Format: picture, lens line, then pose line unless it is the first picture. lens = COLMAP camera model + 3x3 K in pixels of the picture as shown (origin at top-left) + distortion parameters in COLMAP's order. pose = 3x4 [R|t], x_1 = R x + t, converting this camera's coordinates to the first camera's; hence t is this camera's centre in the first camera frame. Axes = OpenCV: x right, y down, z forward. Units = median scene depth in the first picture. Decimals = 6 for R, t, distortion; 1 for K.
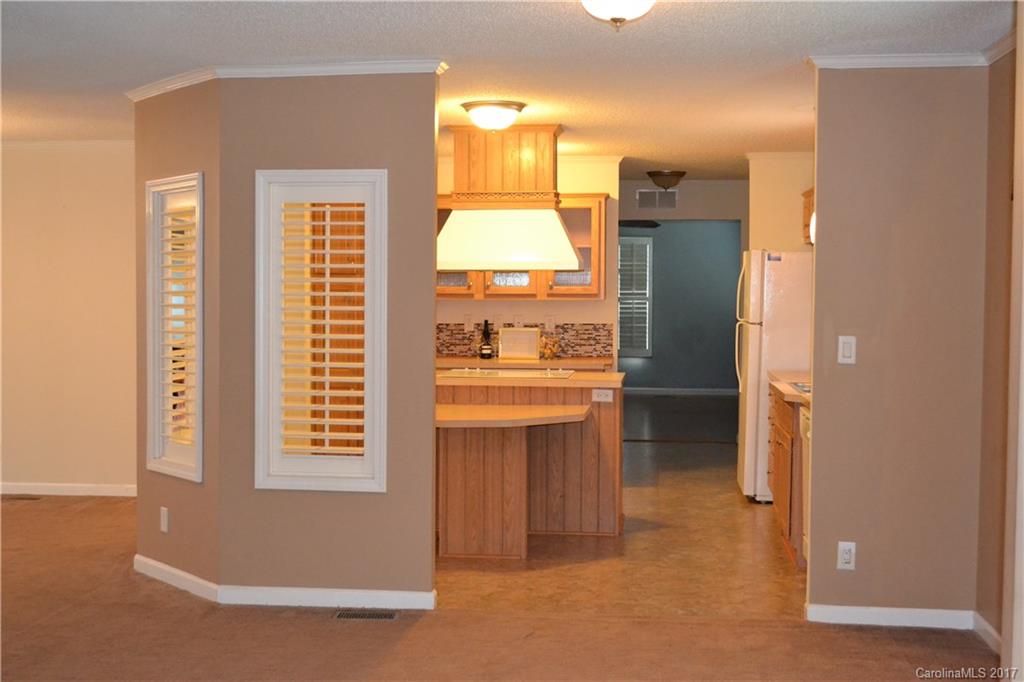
lens RADIAL K [[1350.5, 0, 512.0], [0, 1350.5, 341.0], [0, 0, 1]] dist [-0.023286, -0.010062]
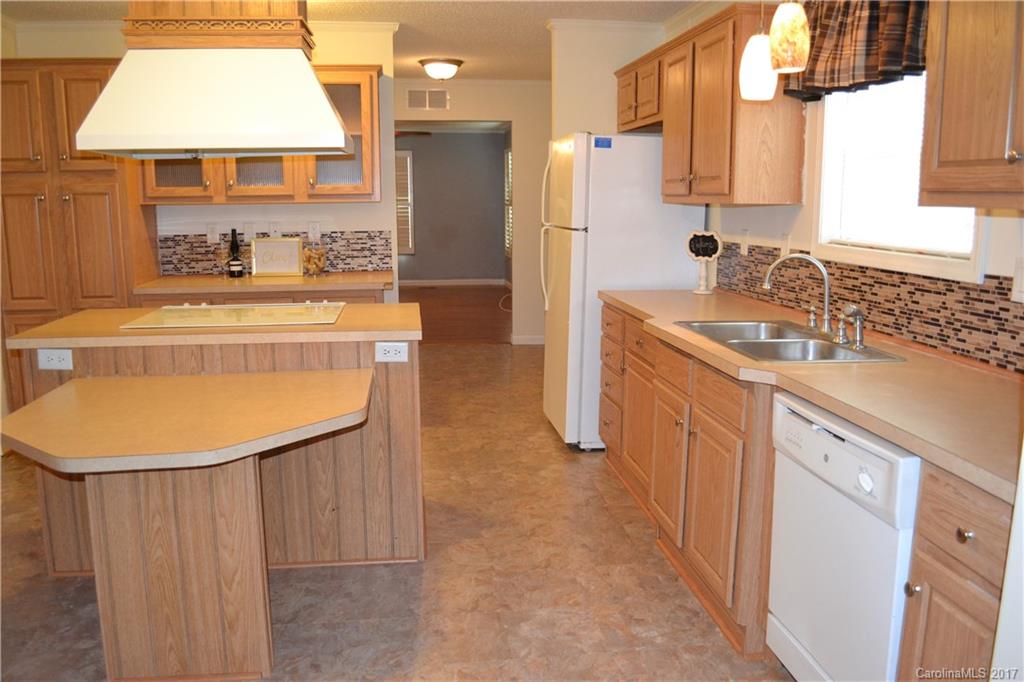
lens RADIAL K [[813.7, 0, 513.2], [0, 813.7, 346.8], [0, 0, 1]] dist [-0.080503, 0.005447]
pose [[0.970119, -0.048863, 0.237658, 0.027348], [0.015388, 0.989930, 0.140718, -0.011931], [-0.242141, -0.132856, 0.961102, 0.529277]]
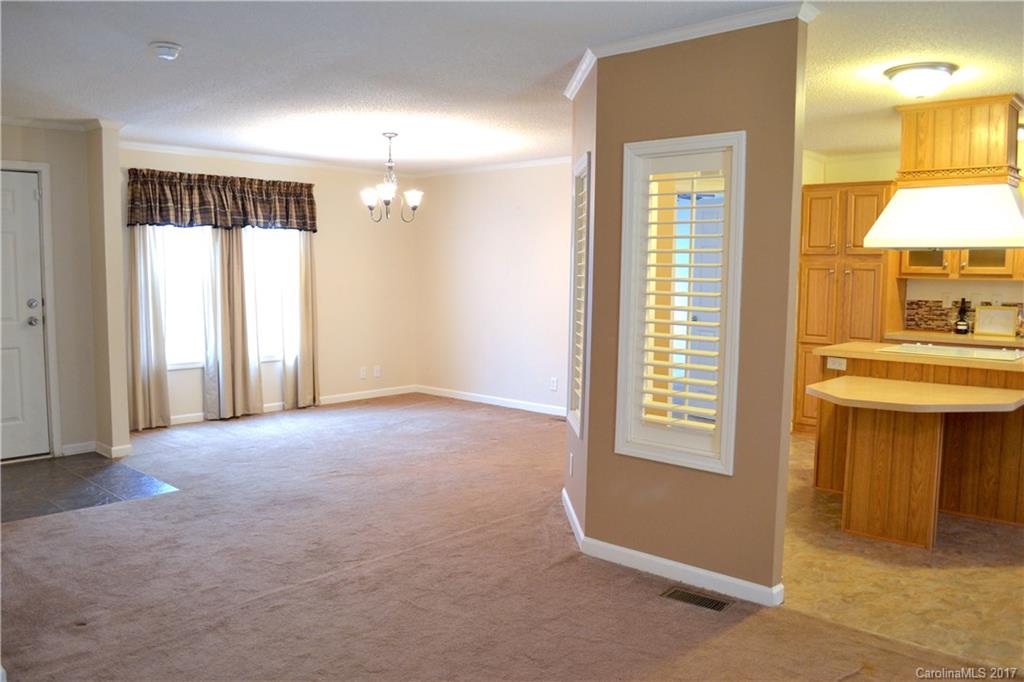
lens RADIAL K [[813.7, 0, 513.2], [0, 813.7, 346.8], [0, 0, 1]] dist [-0.080503, 0.005447]
pose [[0.806212, 0.057928, -0.588784, 0.072074], [-0.027940, 0.997812, 0.059913, -0.005070], [0.590967, -0.031852, 0.806067, 0.294794]]
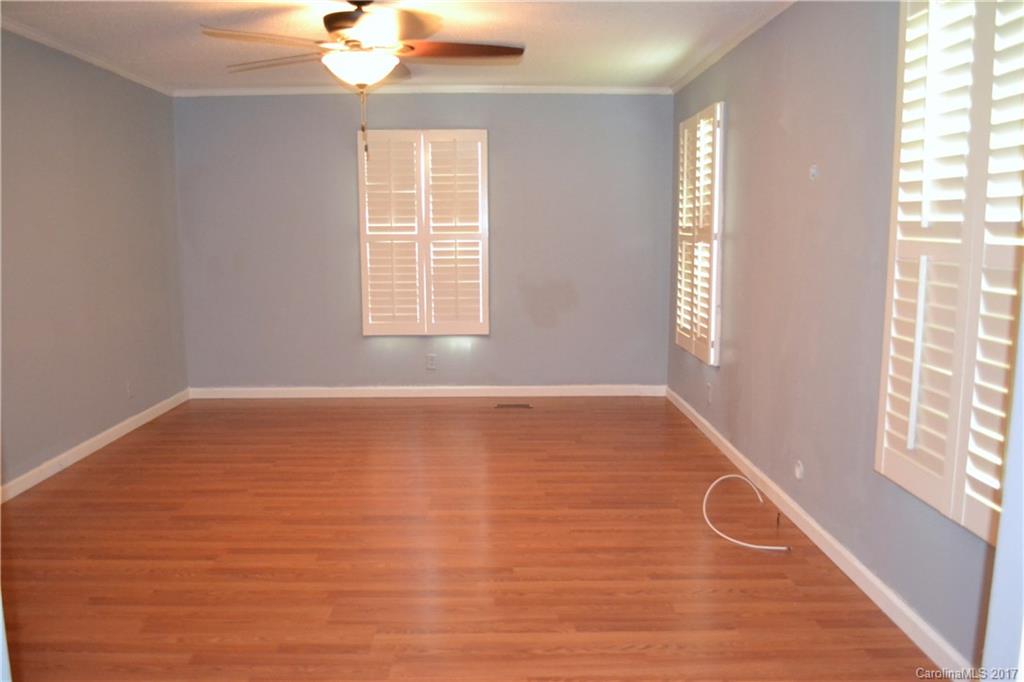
lens RADIAL K [[813.7, 0, 513.2], [0, 813.7, 346.8], [0, 0, 1]] dist [-0.080503, 0.005447]
pose [[0.990942, -0.030935, 0.130677, 0.121945], [0.016536, 0.993809, 0.109864, -0.040206], [-0.133267, -0.106708, 0.985319, 1.178270]]
